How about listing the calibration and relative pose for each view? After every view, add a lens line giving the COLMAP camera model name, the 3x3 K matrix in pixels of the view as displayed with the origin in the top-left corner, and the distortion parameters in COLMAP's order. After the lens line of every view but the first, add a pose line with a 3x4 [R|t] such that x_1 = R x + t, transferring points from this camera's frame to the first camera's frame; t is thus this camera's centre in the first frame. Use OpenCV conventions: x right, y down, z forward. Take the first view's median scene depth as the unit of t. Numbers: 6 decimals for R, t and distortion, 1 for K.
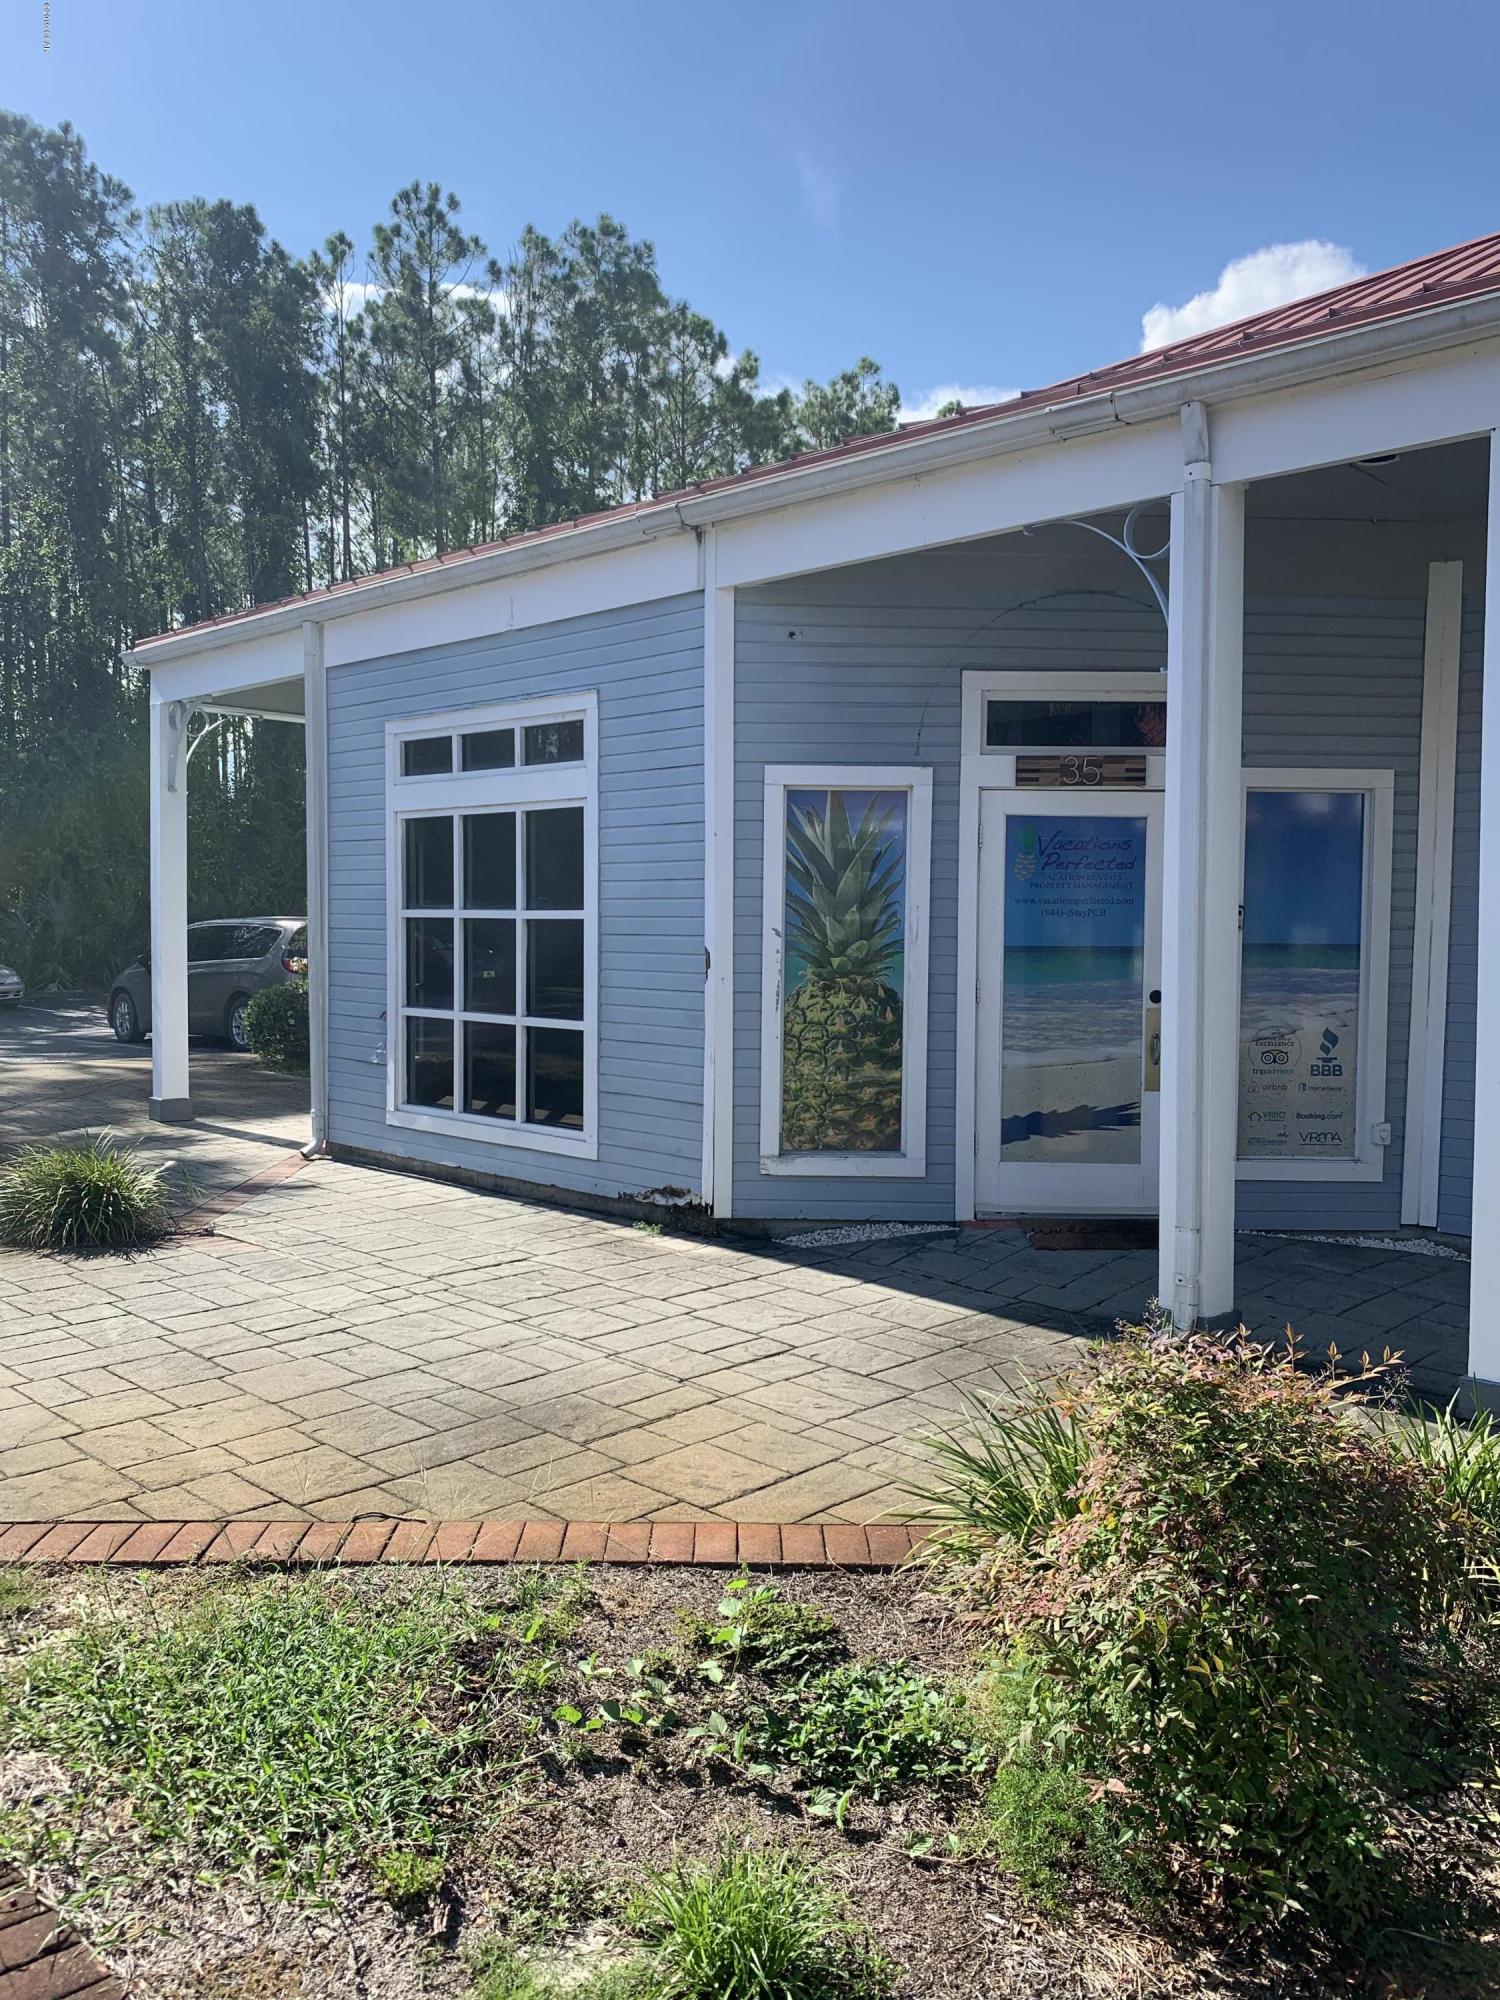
lens RADIAL K [[1526.4, 0, 750.0], [0, 1526.4, 1000.0], [0, 0, 1]] dist [-0.000050, -0.000757]
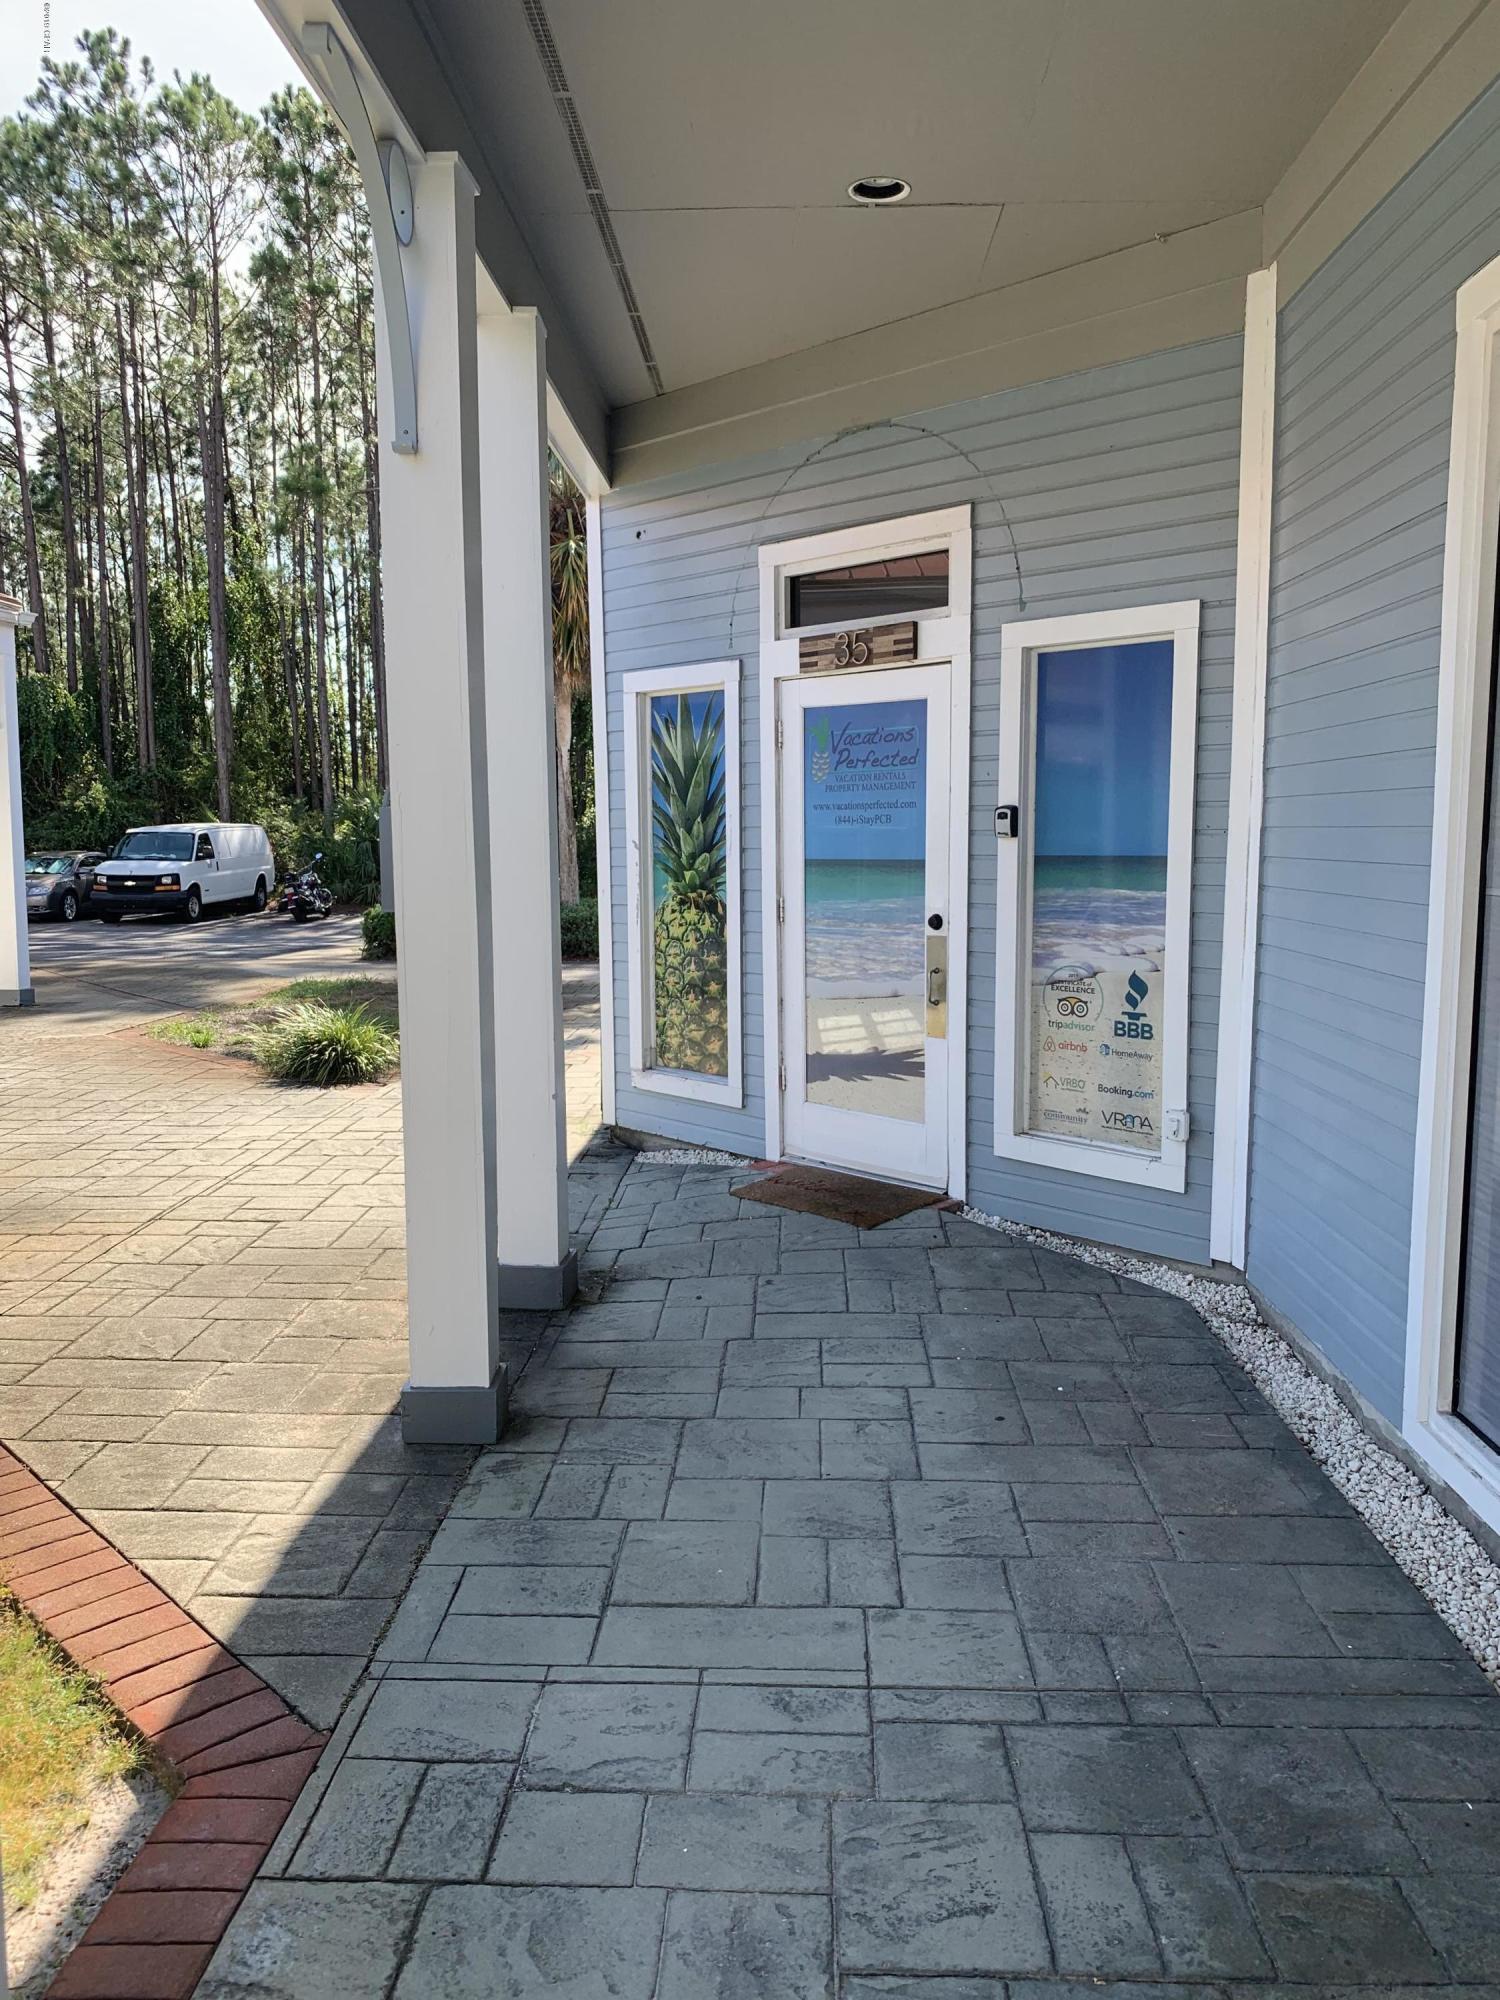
lens RADIAL K [[1551.4, 0, 751.7], [0, 1551.4, 1043.6], [0, 0, 1]] dist [0.006605, -0.000186]
pose [[0.674374, 0.087300, -0.733211, 0.810053], [-0.029868, 0.995399, 0.091046, -0.009858], [0.737785, -0.039500, 0.673879, 0.369151]]
